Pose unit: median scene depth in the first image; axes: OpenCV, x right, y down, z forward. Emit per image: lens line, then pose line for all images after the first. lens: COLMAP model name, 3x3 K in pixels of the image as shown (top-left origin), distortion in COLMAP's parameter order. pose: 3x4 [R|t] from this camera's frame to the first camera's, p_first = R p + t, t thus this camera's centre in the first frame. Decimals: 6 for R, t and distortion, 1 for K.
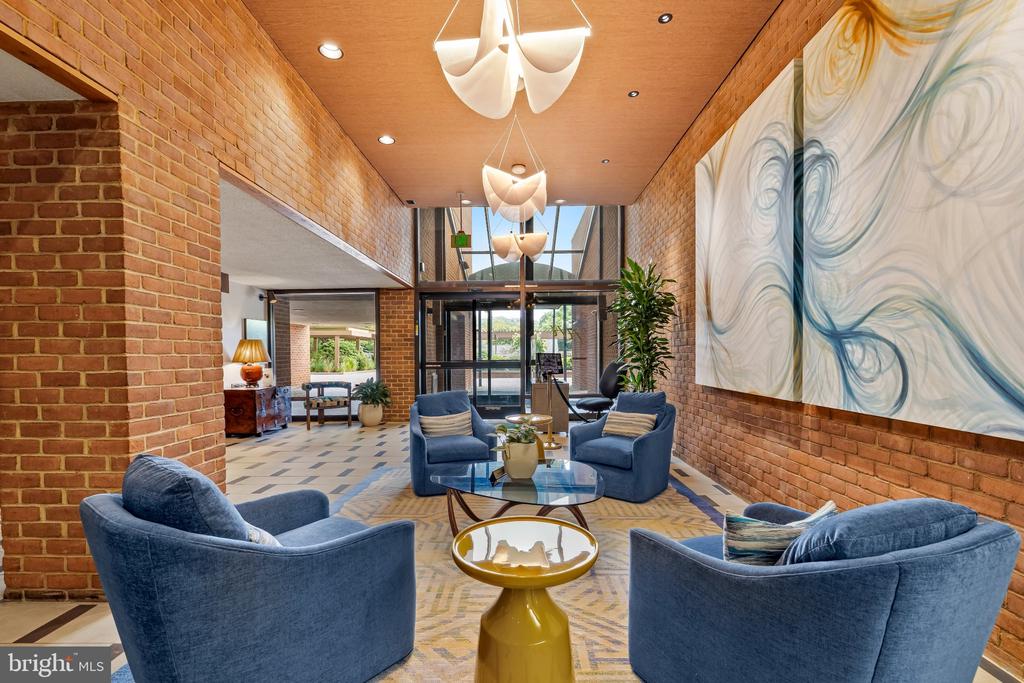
lens RADIAL K [[477.5, 0, 516.3], [0, 477.5, 356.1], [0, 0, 1]] dist [0.000343, 0.000074]
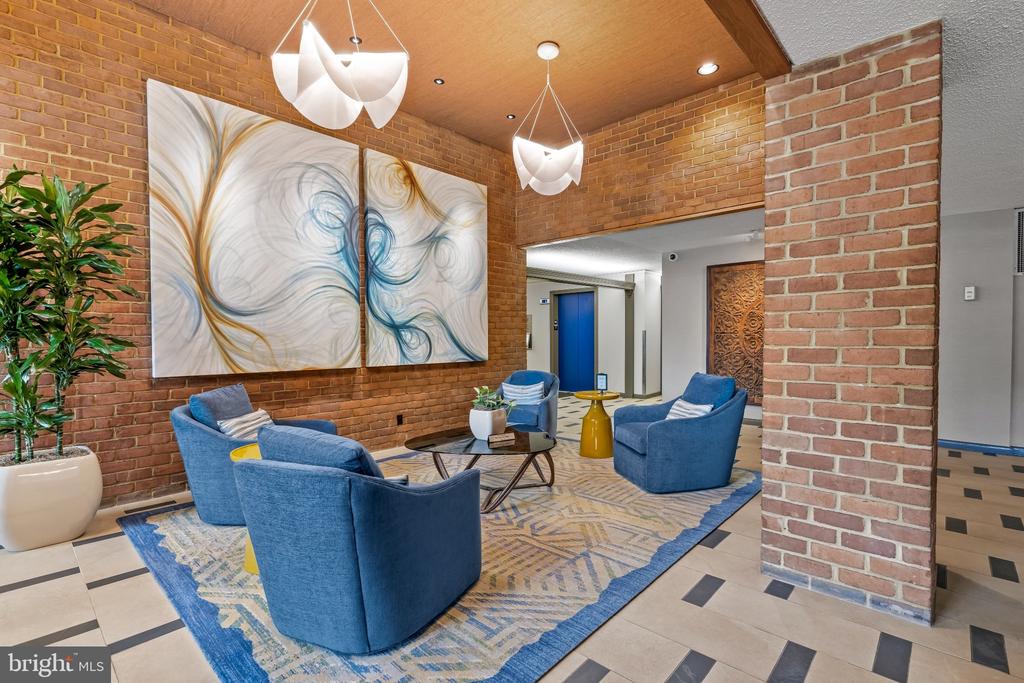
lens RADIAL K [[478.4, 0, 489.1], [0, 478.4, 341.0], [0, 0, 1]] dist [-0.001997, 0.000543]
pose [[-0.730368, 0.003014, 0.683047, -0.862300], [0.010890, 0.999915, 0.007232, 0.003611], [-0.682967, 0.012720, -0.730338, 2.041681]]
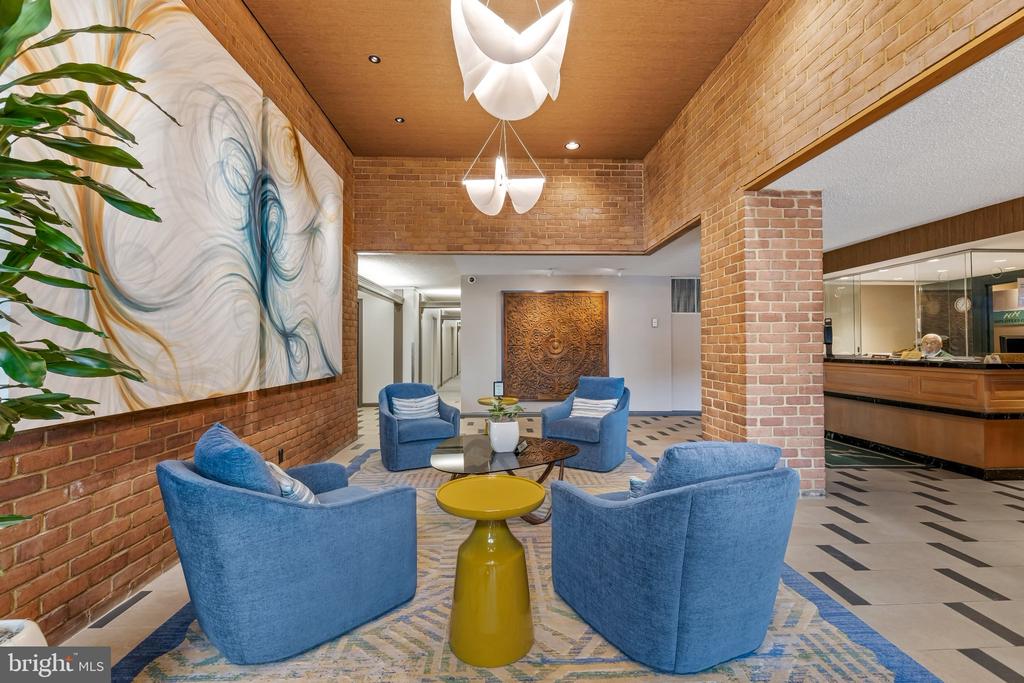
lens RADIAL K [[455.6, 0, 513.7], [0, 455.6, 331.7], [0, 0, 1]] dist [-0.002165, 0.000225]
pose [[-0.998376, 0.006200, -0.056634, 0.047670], [0.007933, 0.999505, -0.030438, -0.004427], [0.056417, -0.030838, -0.997931, 2.329462]]
